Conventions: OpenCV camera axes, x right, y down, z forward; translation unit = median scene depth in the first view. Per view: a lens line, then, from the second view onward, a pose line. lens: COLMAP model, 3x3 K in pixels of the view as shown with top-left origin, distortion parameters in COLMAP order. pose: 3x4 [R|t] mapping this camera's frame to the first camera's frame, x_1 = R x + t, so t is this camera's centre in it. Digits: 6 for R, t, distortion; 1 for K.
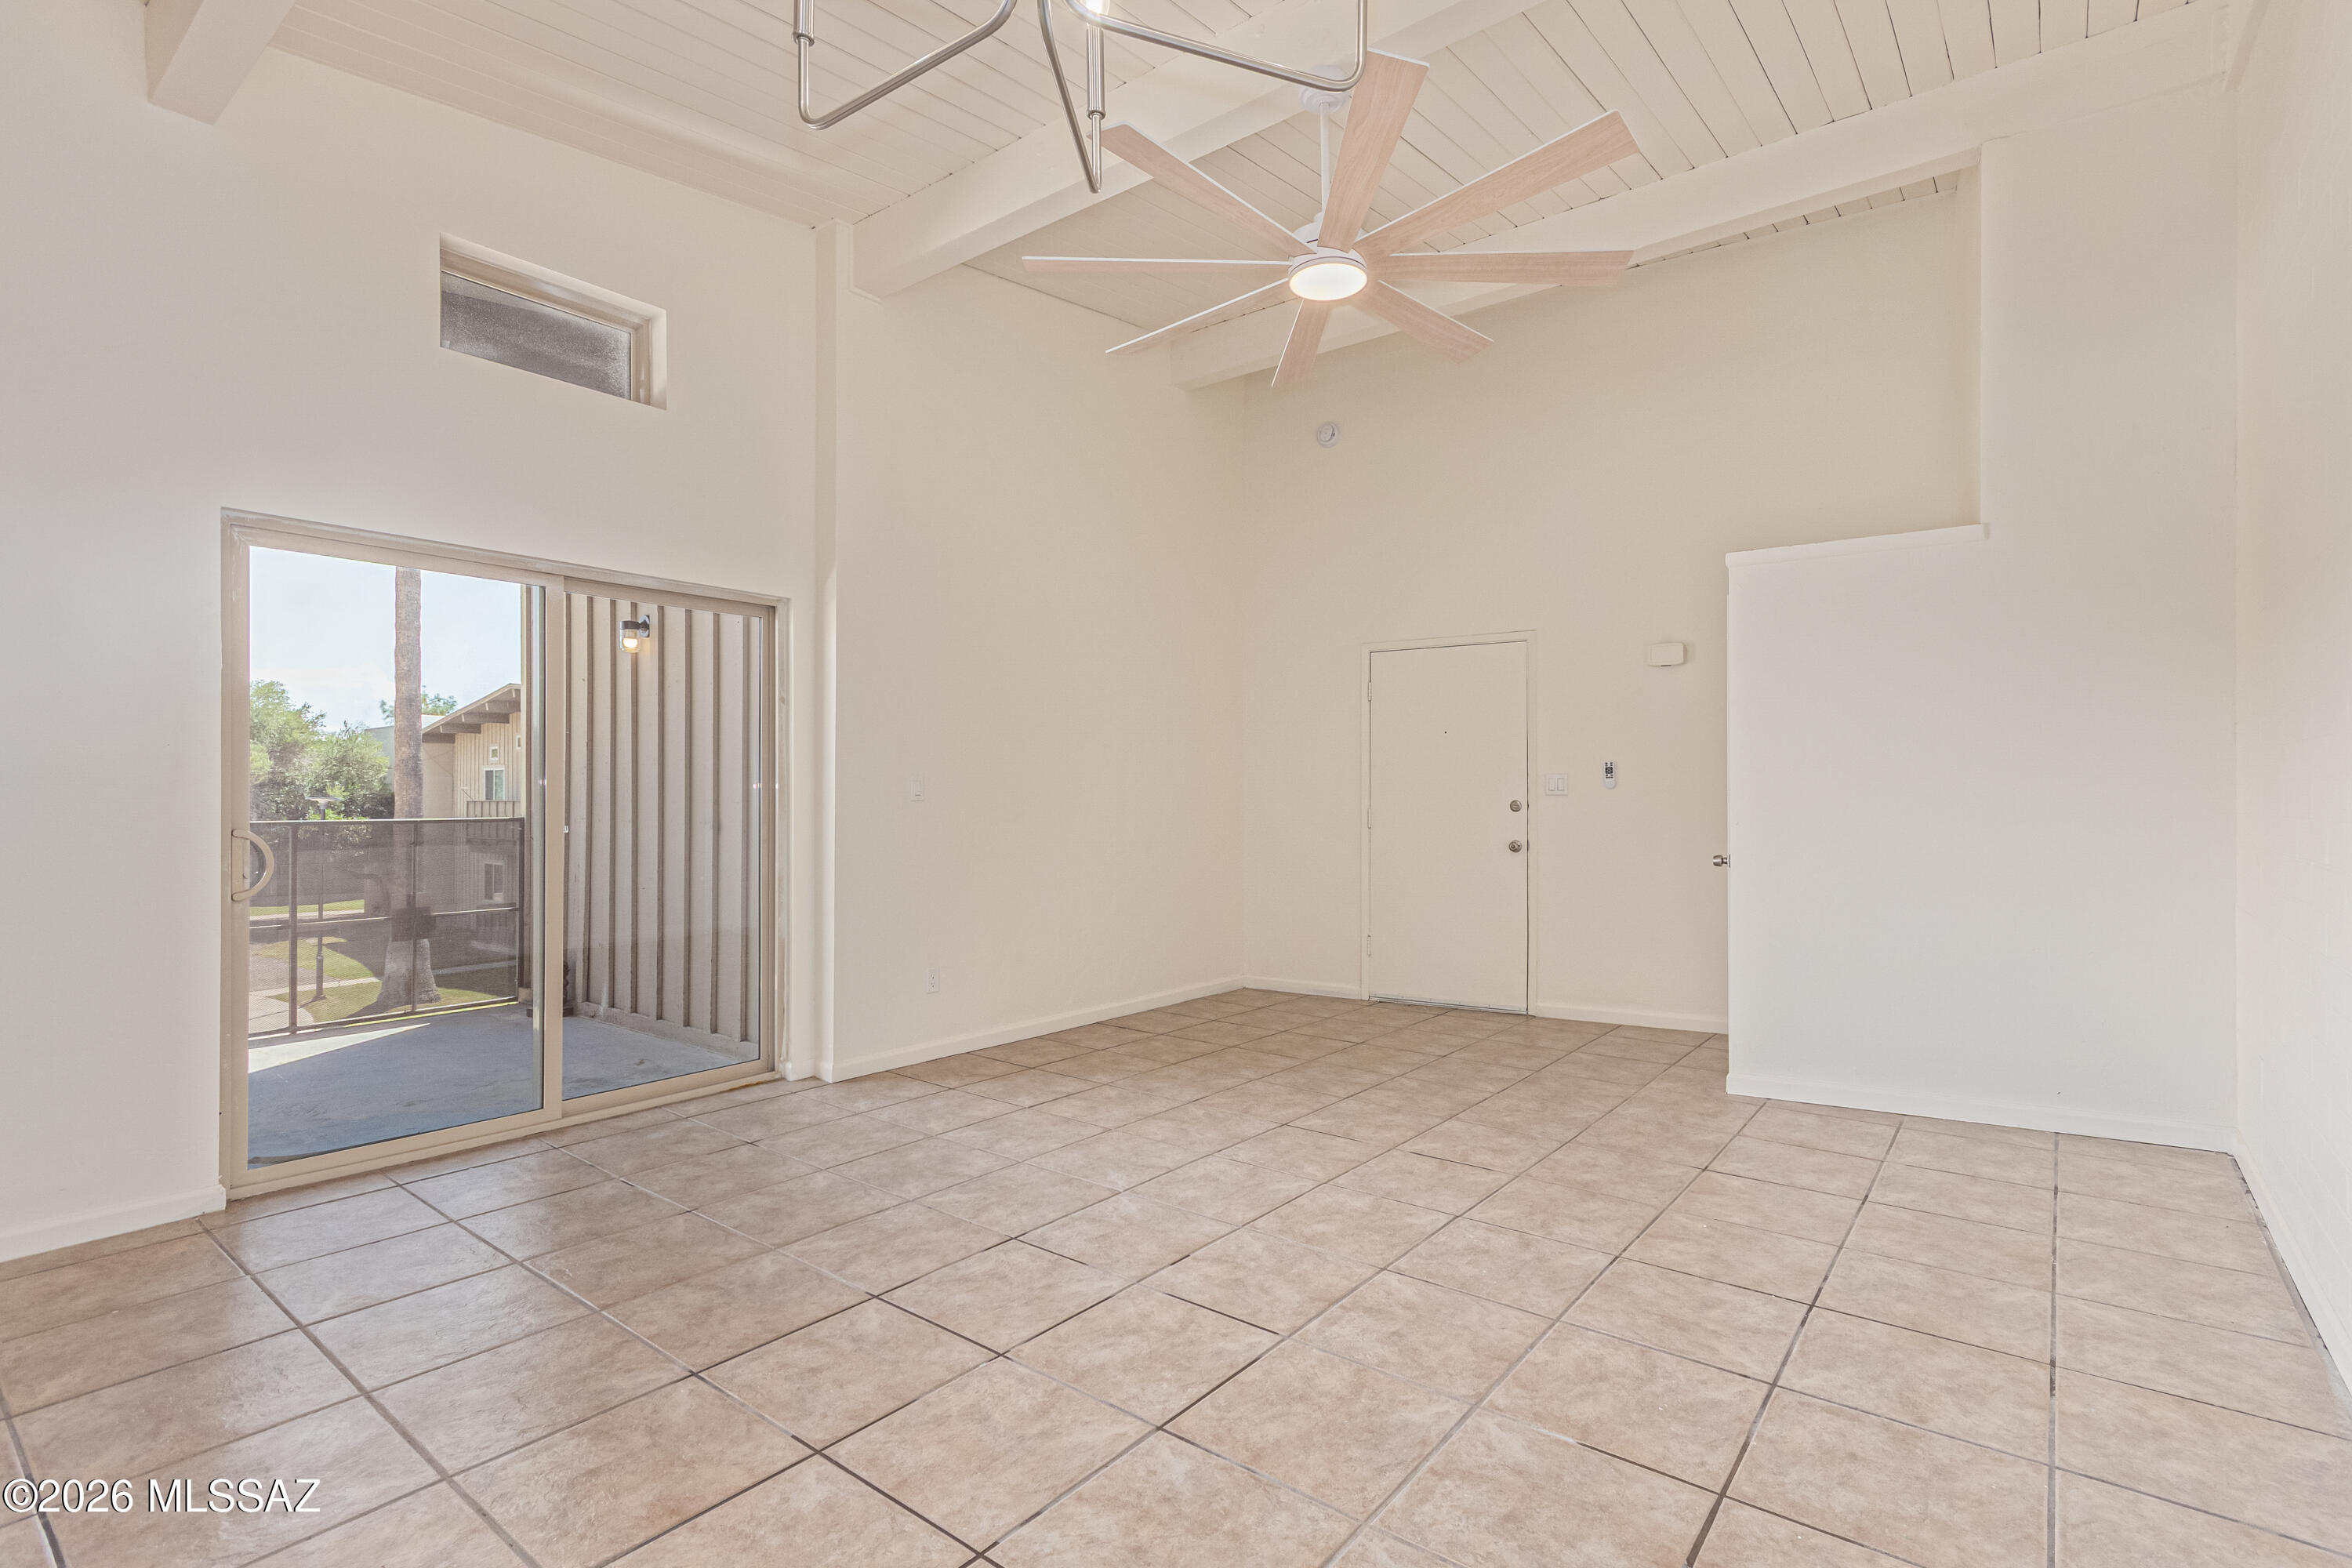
lens RADIAL K [[1085.8, 0, 1196.7], [0, 1085.8, 794.7], [0, 0, 1]] dist [0.004402, 0.001175]
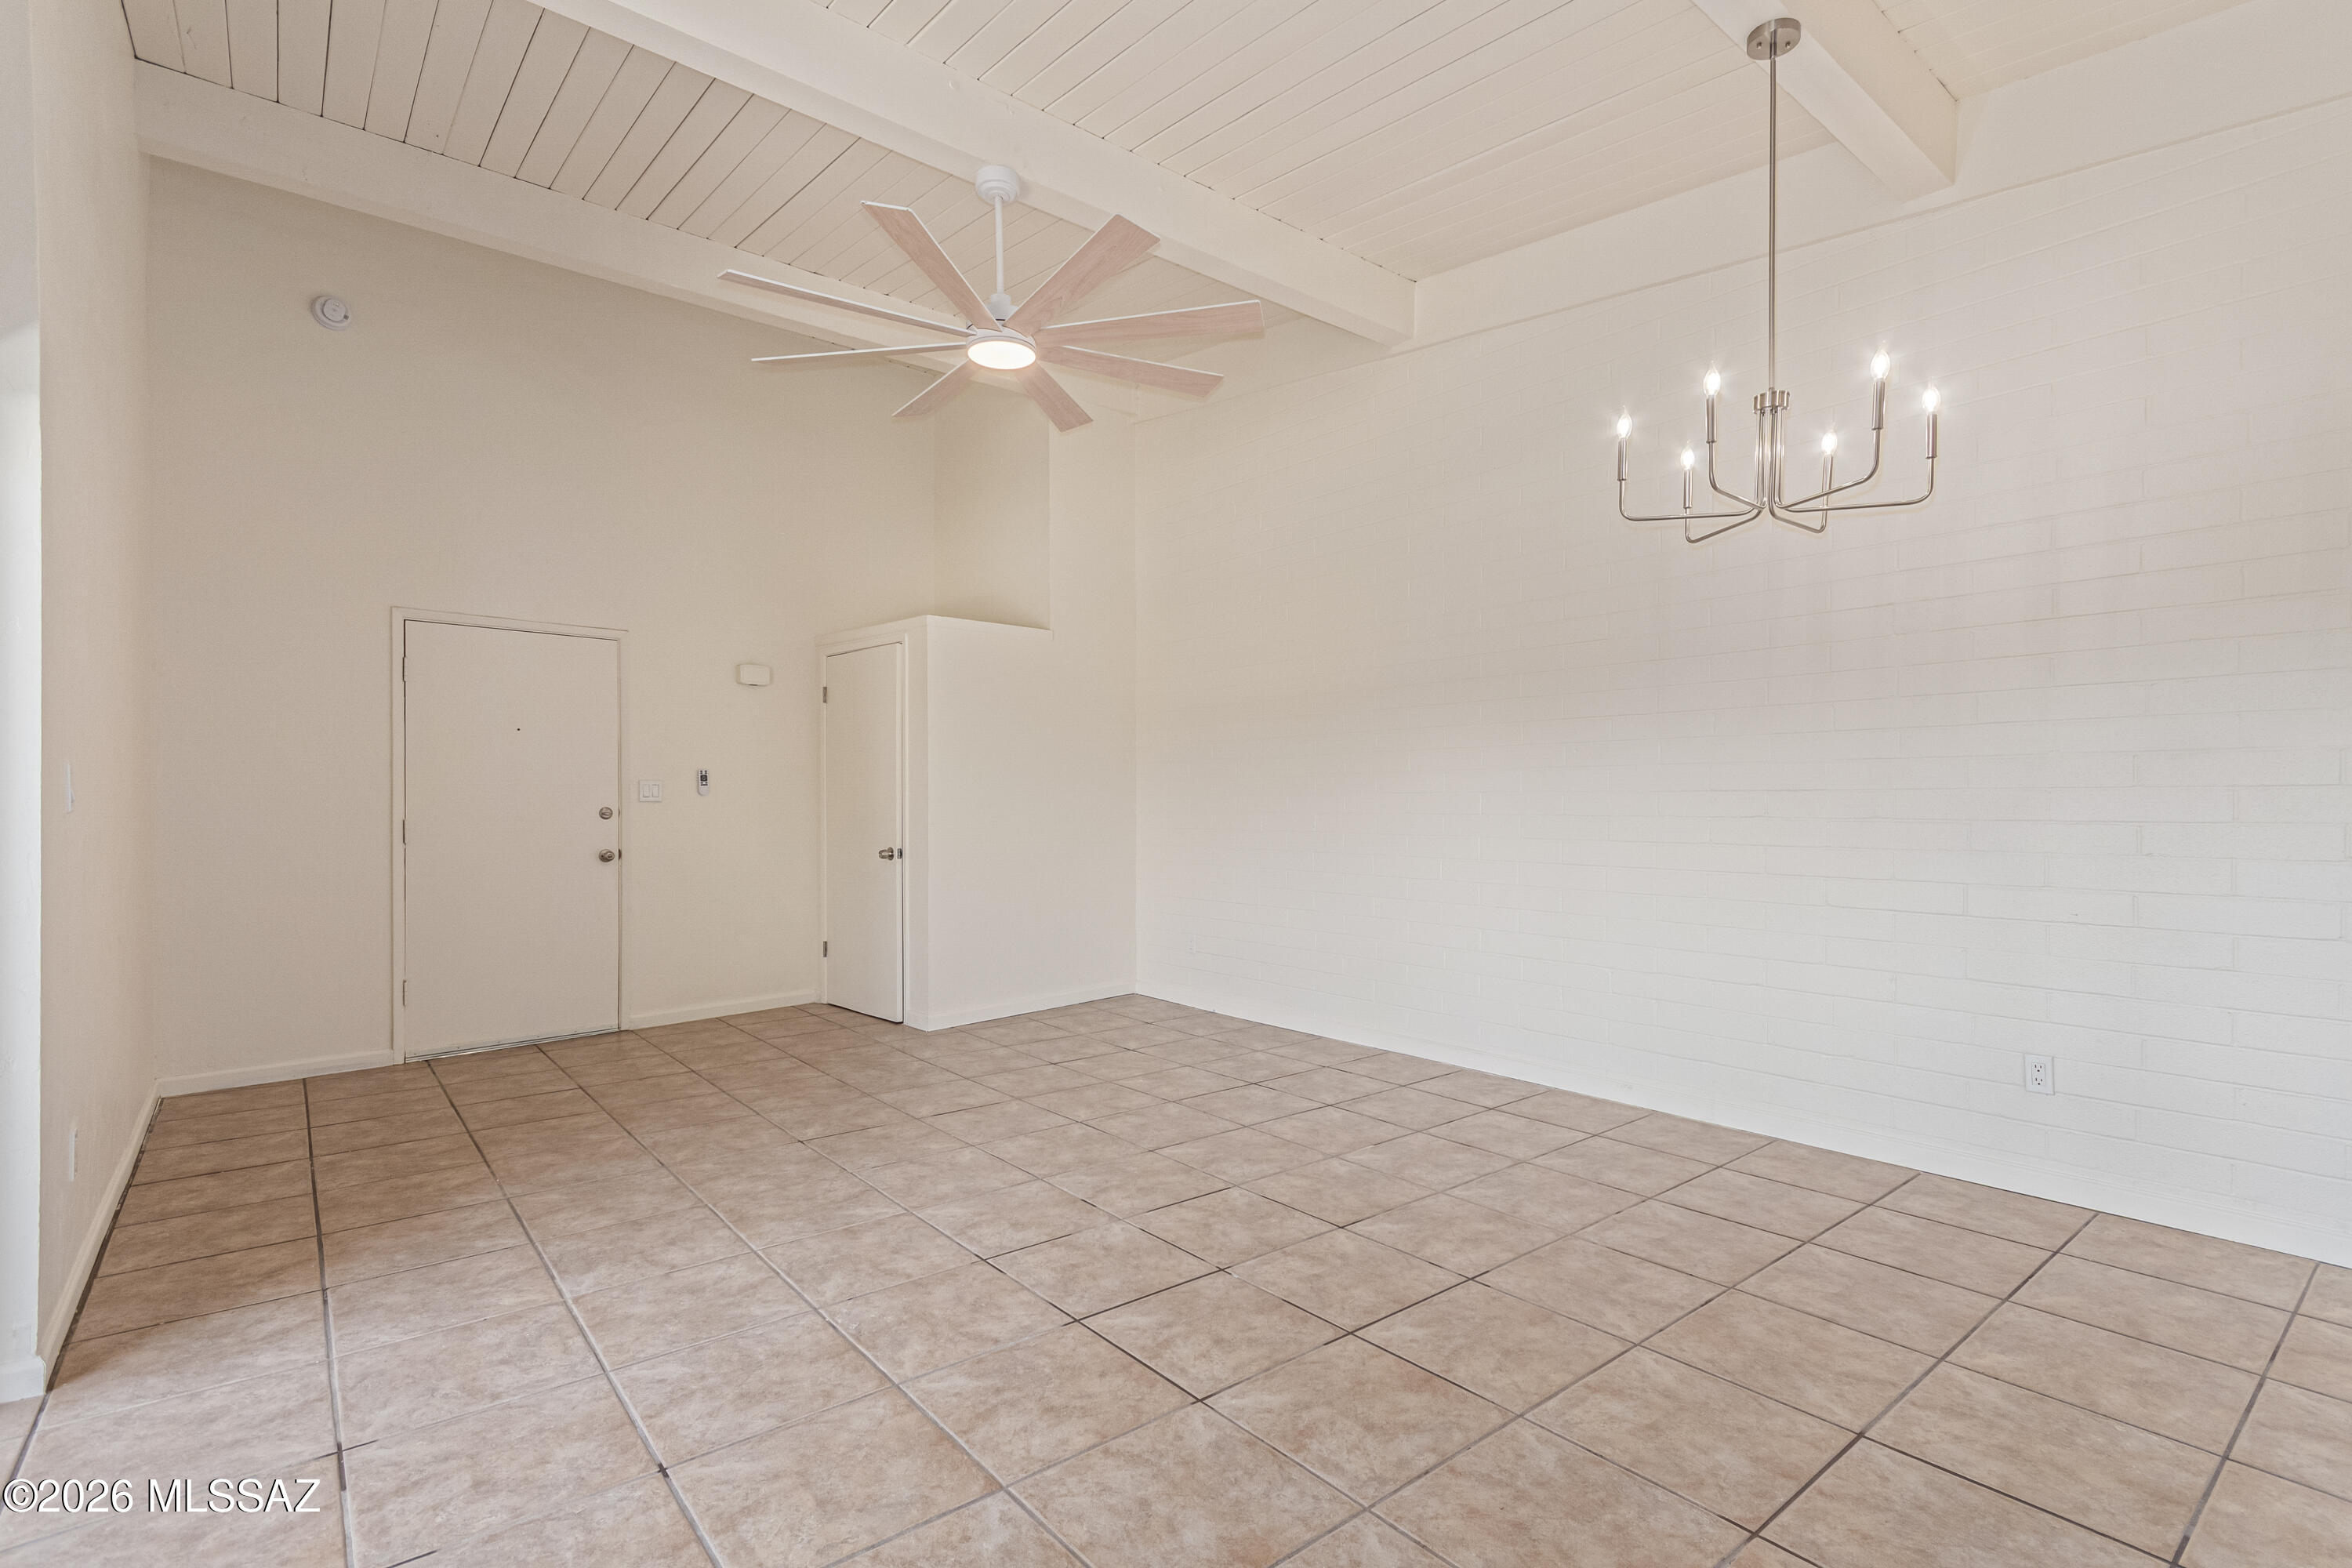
lens RADIAL K [[1094.1, 0, 1183.5], [0, 1094.1, 806.9], [0, 0, 1]] dist [-0.000715, 0.000413]
pose [[0.233746, -0.004428, 0.972288, -1.062133], [-0.000621, 0.999989, 0.004704, 0.000568], [-0.972298, -0.001704, 0.233740, 0.595529]]
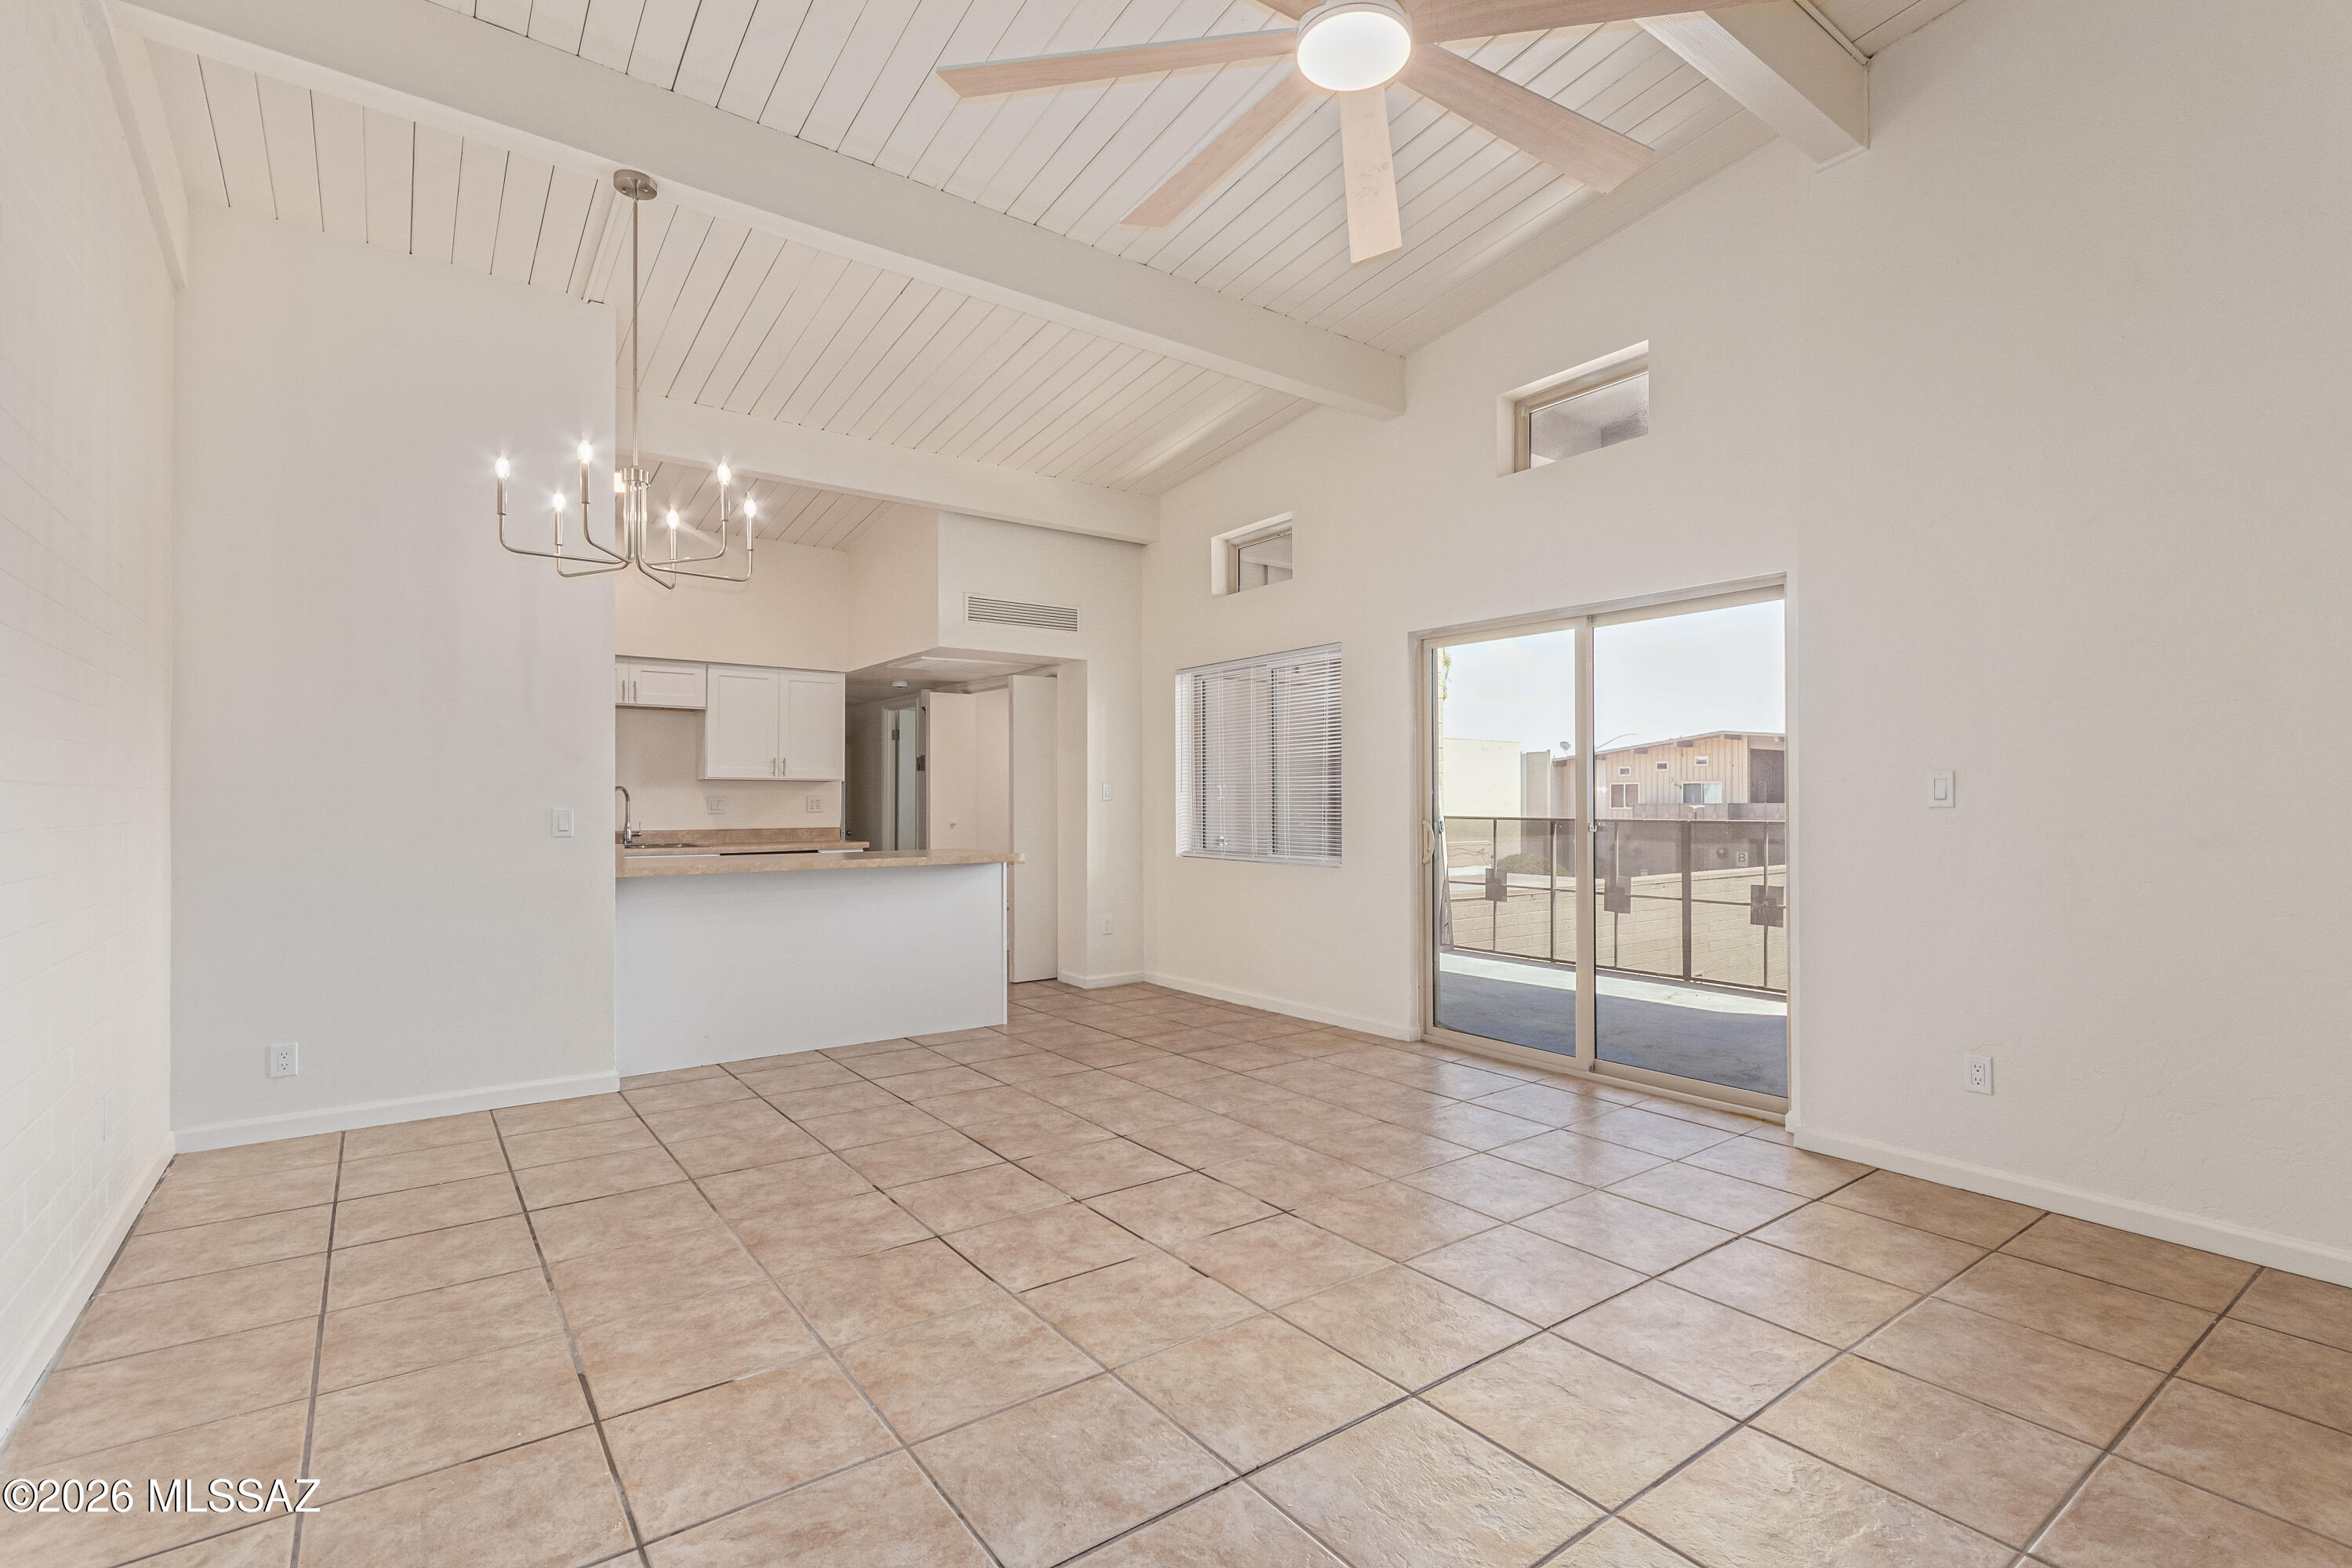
lens RADIAL K [[1092.5, 0, 1222.6], [0, 1092.5, 793.5], [0, 0, 1]] dist [0.004480, -0.001259]
pose [[-0.247843, -0.006526, -0.968778, 0.895220], [0.002507, 0.999970, -0.007377, 0.000297], [0.968797, -0.004257, -0.247819, 1.200305]]
